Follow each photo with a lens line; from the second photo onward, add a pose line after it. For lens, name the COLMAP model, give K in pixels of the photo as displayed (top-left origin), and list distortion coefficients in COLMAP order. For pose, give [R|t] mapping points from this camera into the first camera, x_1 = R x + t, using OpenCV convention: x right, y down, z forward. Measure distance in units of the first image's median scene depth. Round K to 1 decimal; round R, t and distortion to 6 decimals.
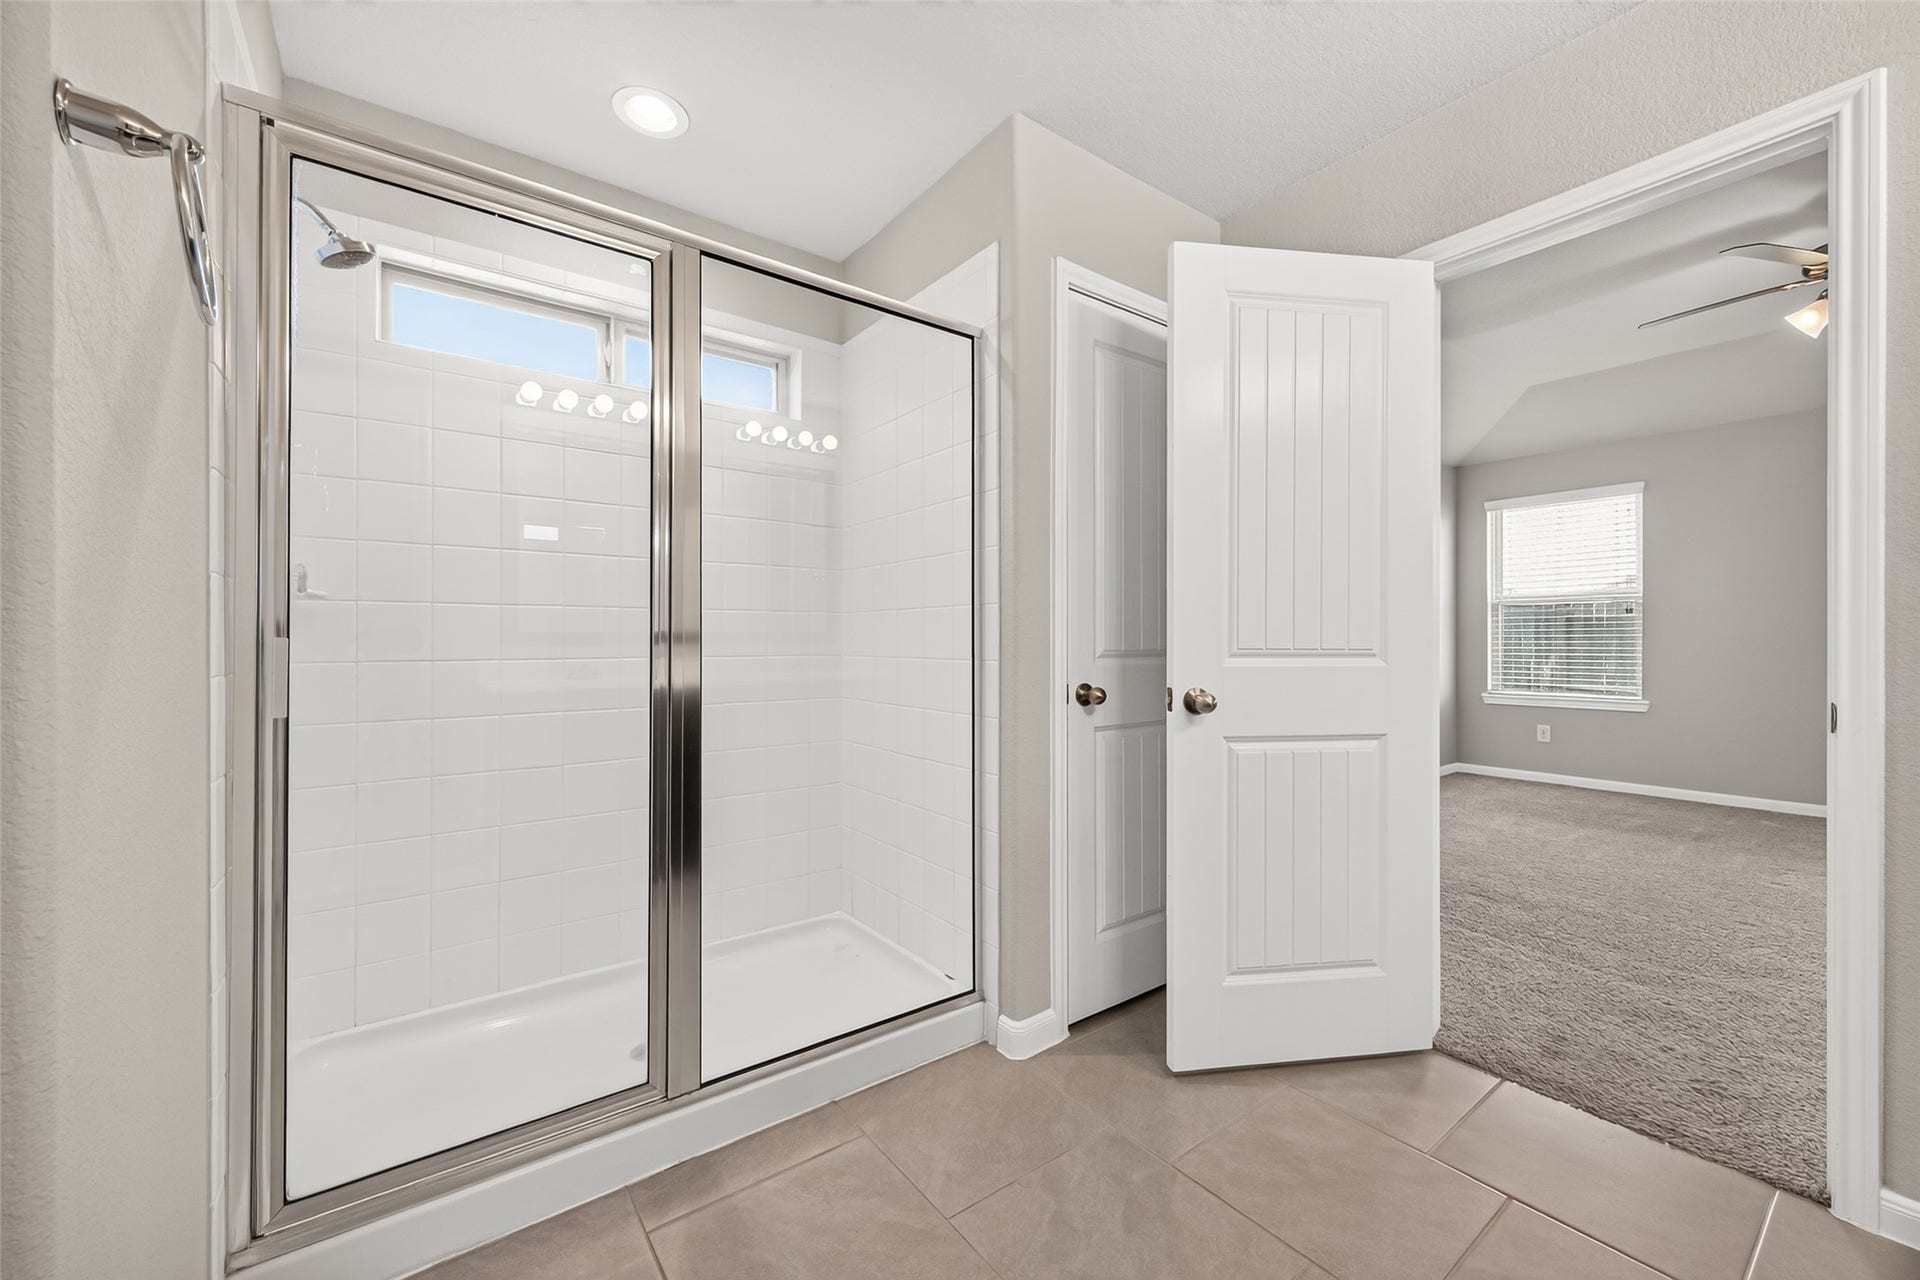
lens RADIAL K [[749.8, 0, 964.4], [0, 749.8, 638.5], [0, 0, 1]] dist [0.000553, -0.000121]
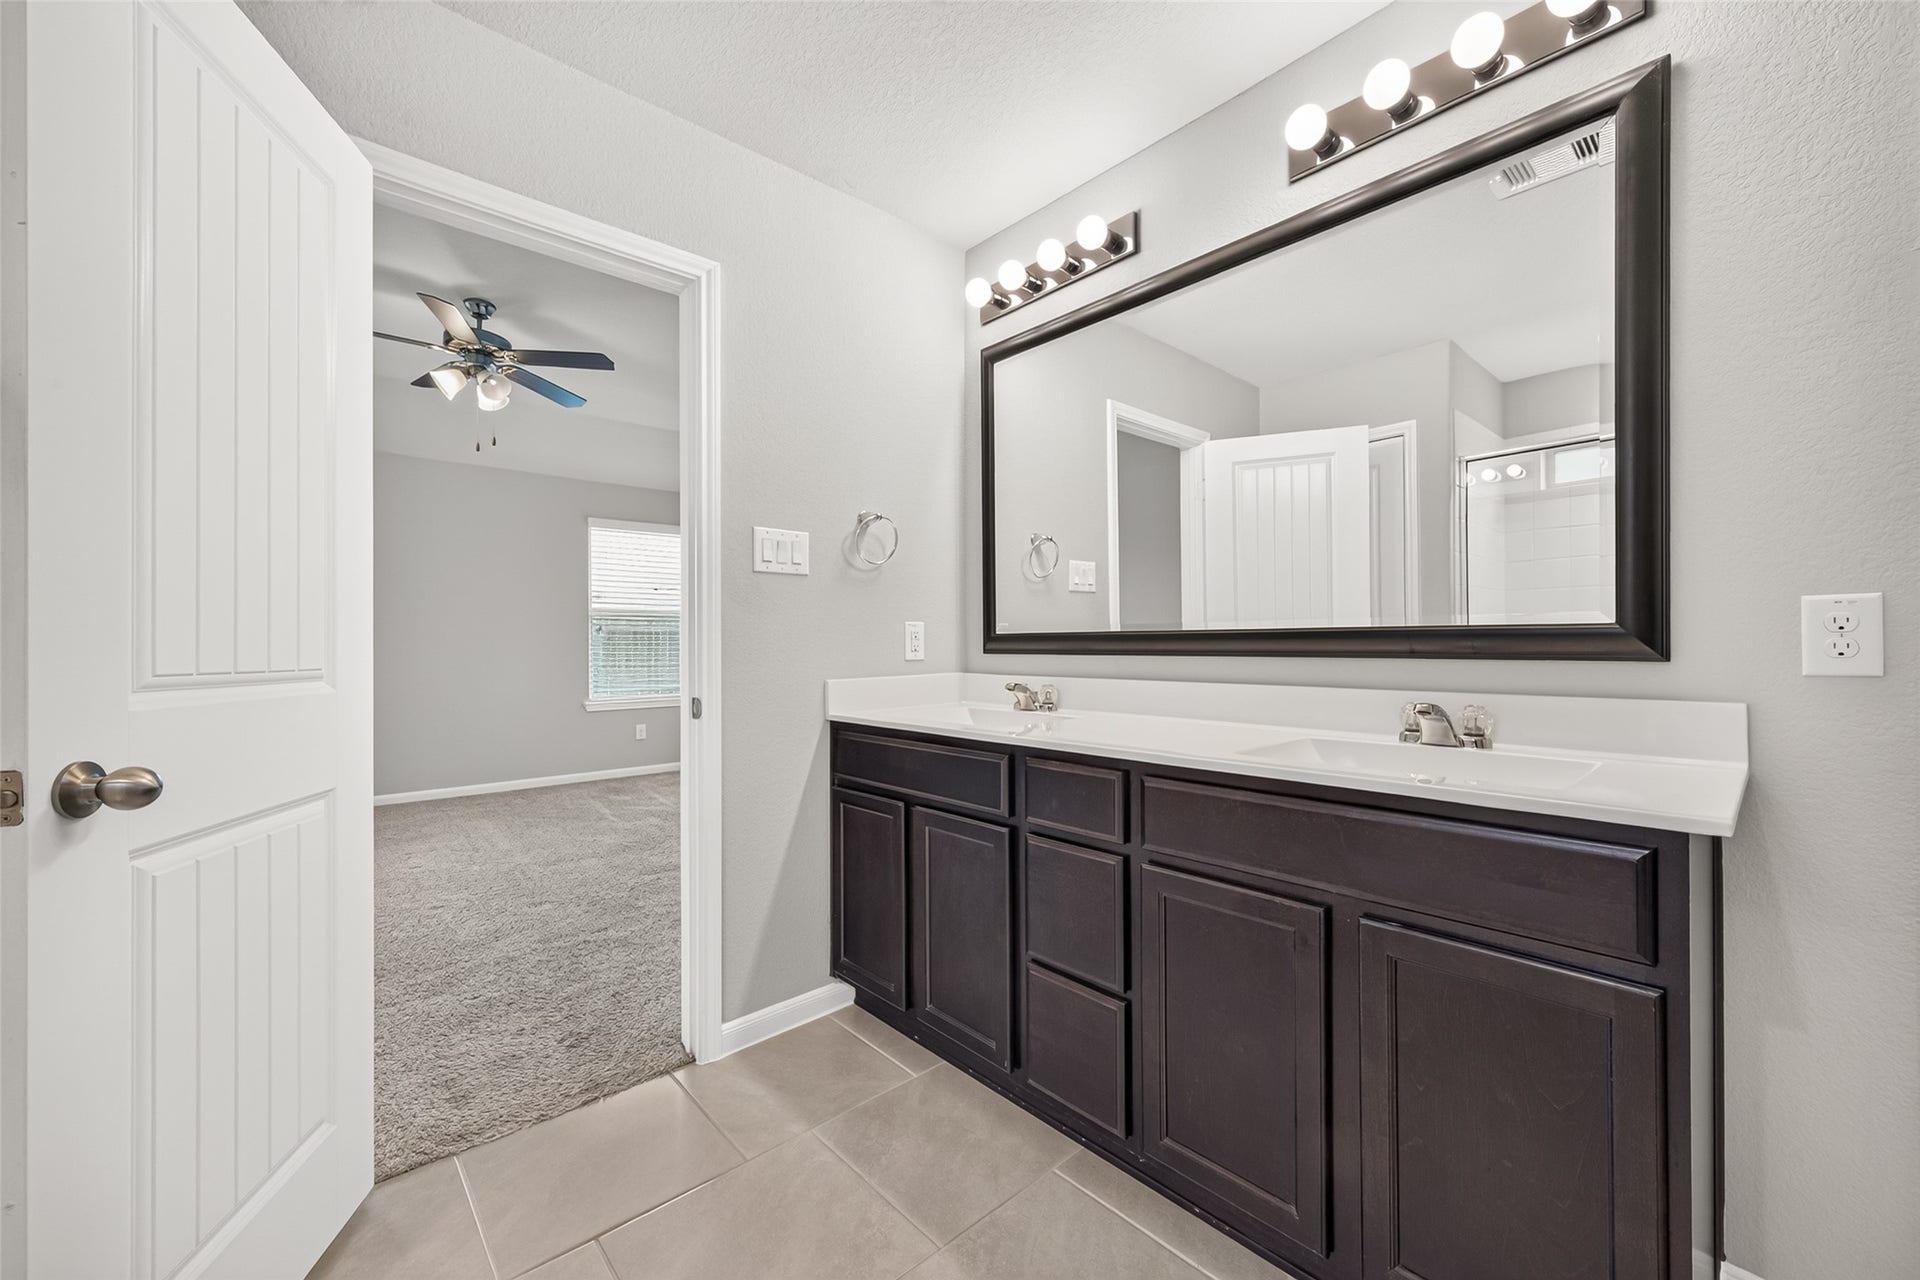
lens RADIAL K [[749.8, 0, 964.4], [0, 749.8, 638.5], [0, 0, 1]] dist [0.000553, -0.000121]
pose [[-0.089358, 0.009030, 0.995959, -0.210338], [0.010599, 0.999911, -0.008115, -0.002244], [-0.995943, 0.009831, -0.089445, 0.480972]]
